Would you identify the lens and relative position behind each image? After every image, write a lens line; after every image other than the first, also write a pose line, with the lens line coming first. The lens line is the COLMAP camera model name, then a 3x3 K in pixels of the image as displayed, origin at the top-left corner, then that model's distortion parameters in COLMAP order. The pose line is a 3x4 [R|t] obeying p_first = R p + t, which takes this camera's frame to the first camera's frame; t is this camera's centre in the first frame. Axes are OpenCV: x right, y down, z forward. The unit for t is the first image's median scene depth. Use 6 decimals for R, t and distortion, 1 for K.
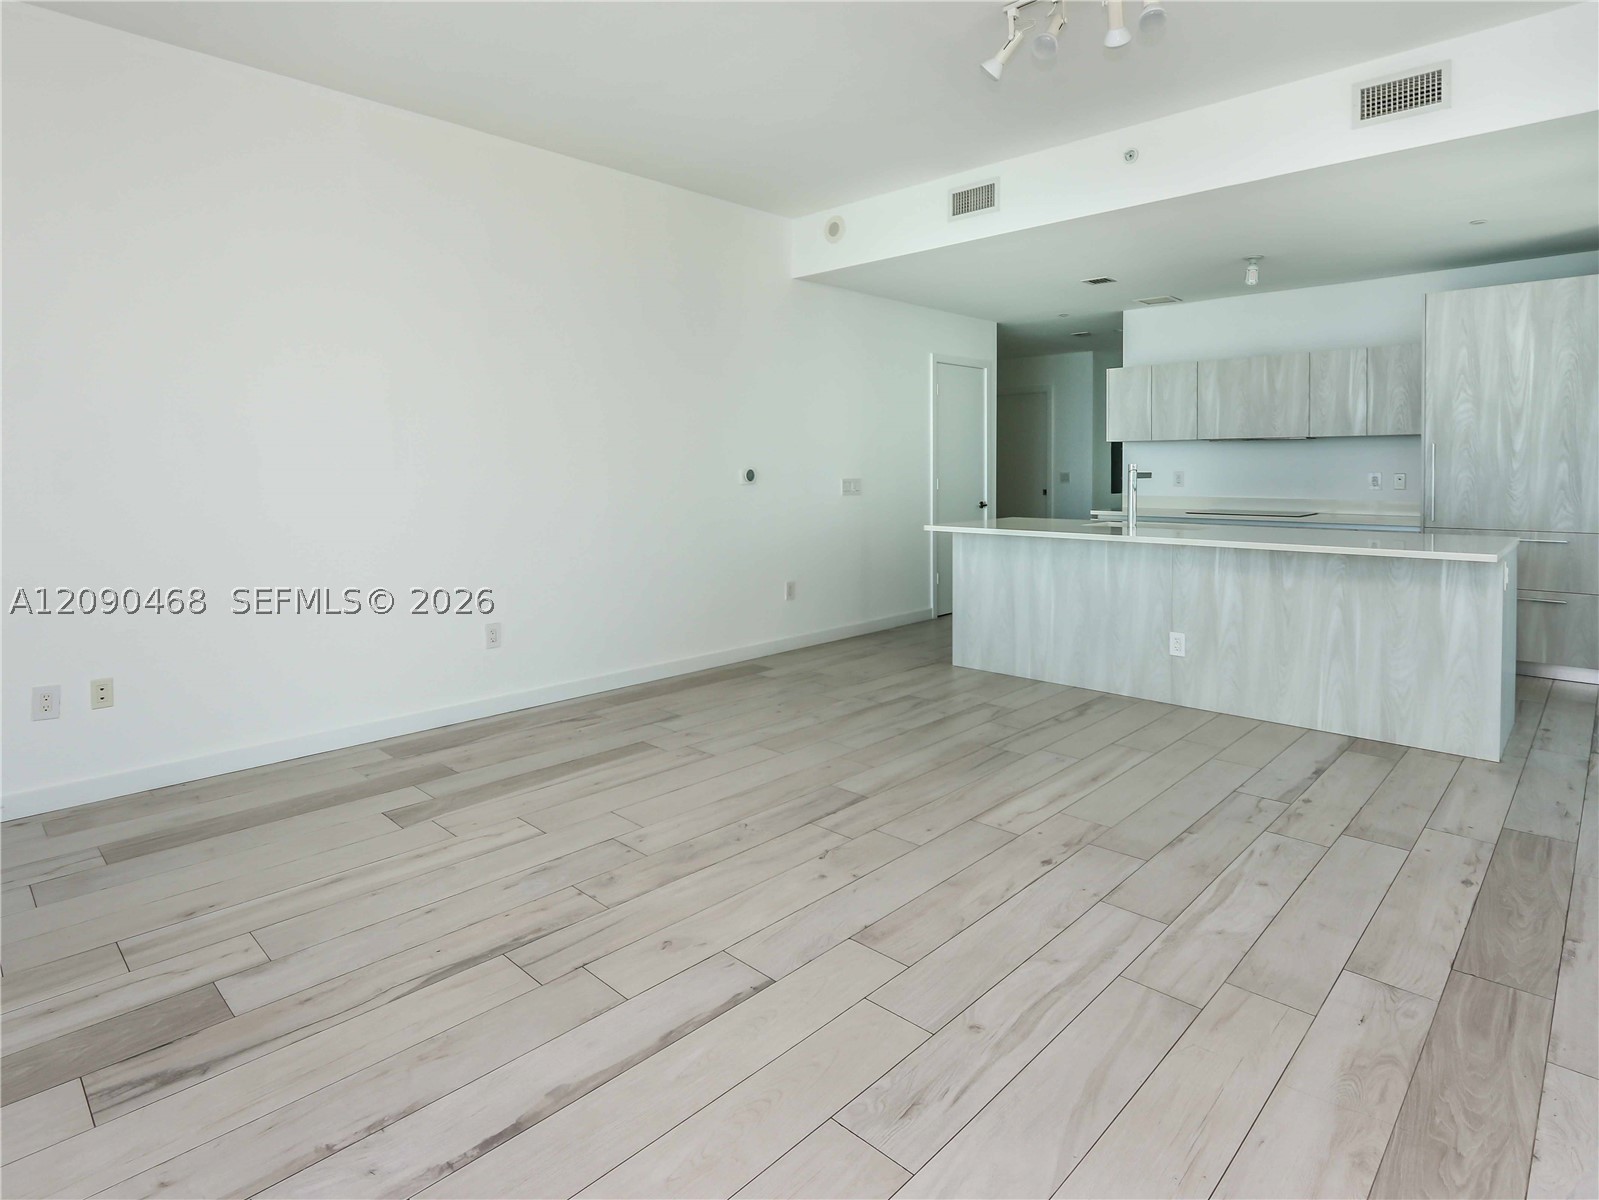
lens RADIAL K [[871.0, 0, 802.8], [0, 871.0, 481.5], [0, 0, 1]] dist [-0.024492, 0.005665]
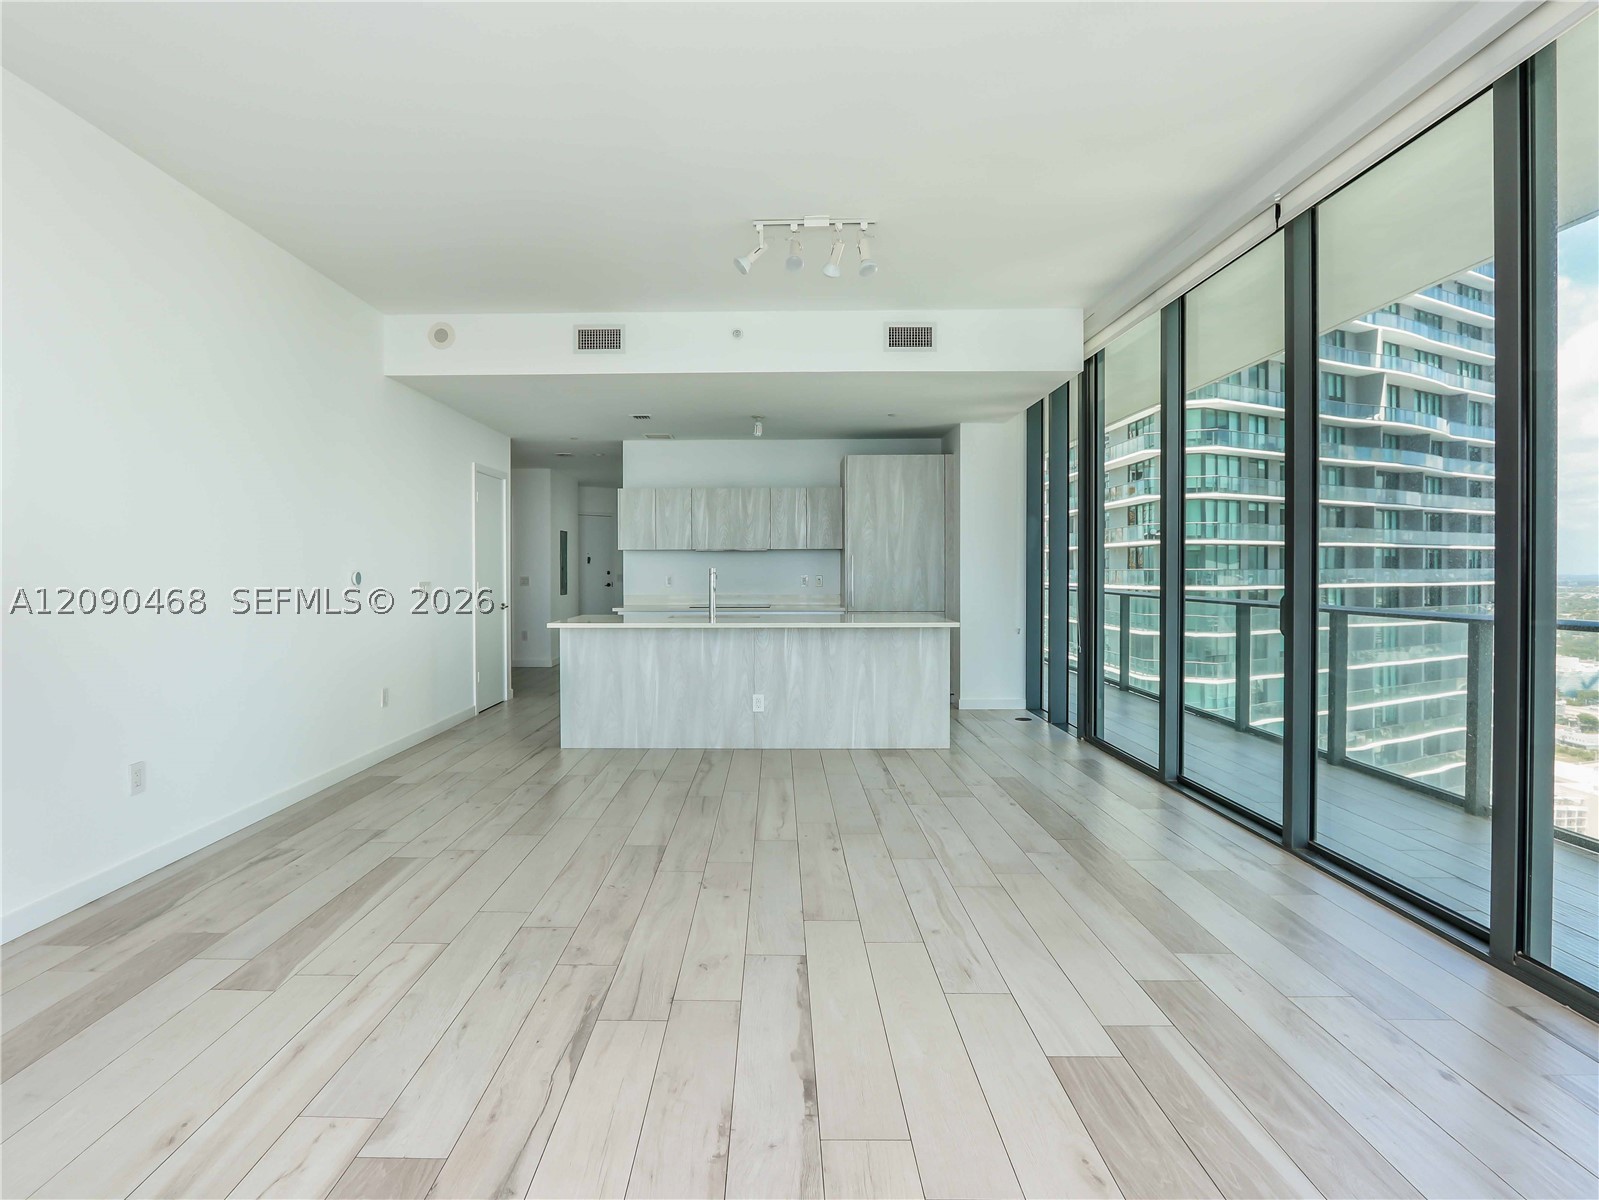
lens RADIAL K [[836.6, 0, 761.6], [0, 836.6, 574.1], [0, 0, 1]] dist [-0.031818, 0.003686]
pose [[0.733027, 0.000137, 0.680200, -0.398652], [0.010129, 0.999887, -0.011117, 0.003096], [-0.680124, 0.015039, 0.732942, 0.043615]]
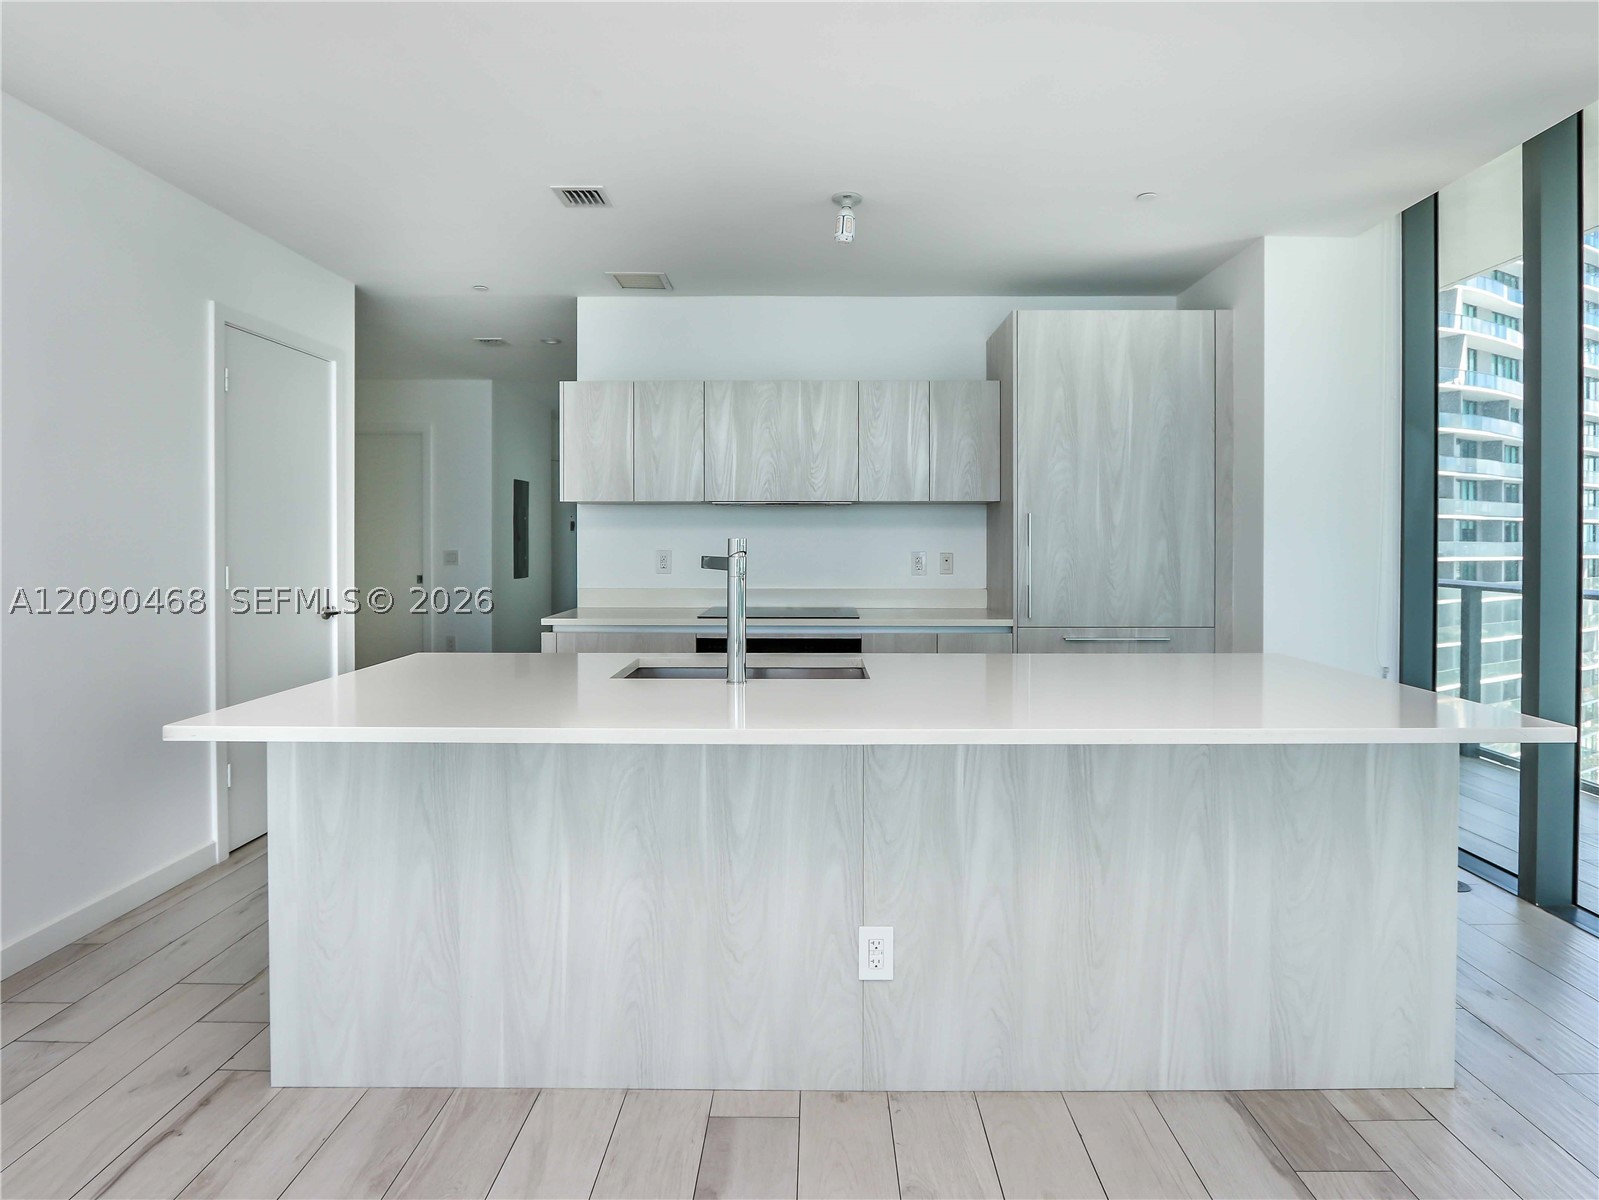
lens RADIAL K [[836.6, 0, 803.8], [0, 836.6, 554.3], [0, 0, 1]] dist [-0.031818, 0.003686]
pose [[0.731310, -0.005114, 0.682027, 0.111414], [0.006640, 0.999978, 0.000379, -0.011261], [-0.682013, 0.004252, 0.731327, 0.649930]]
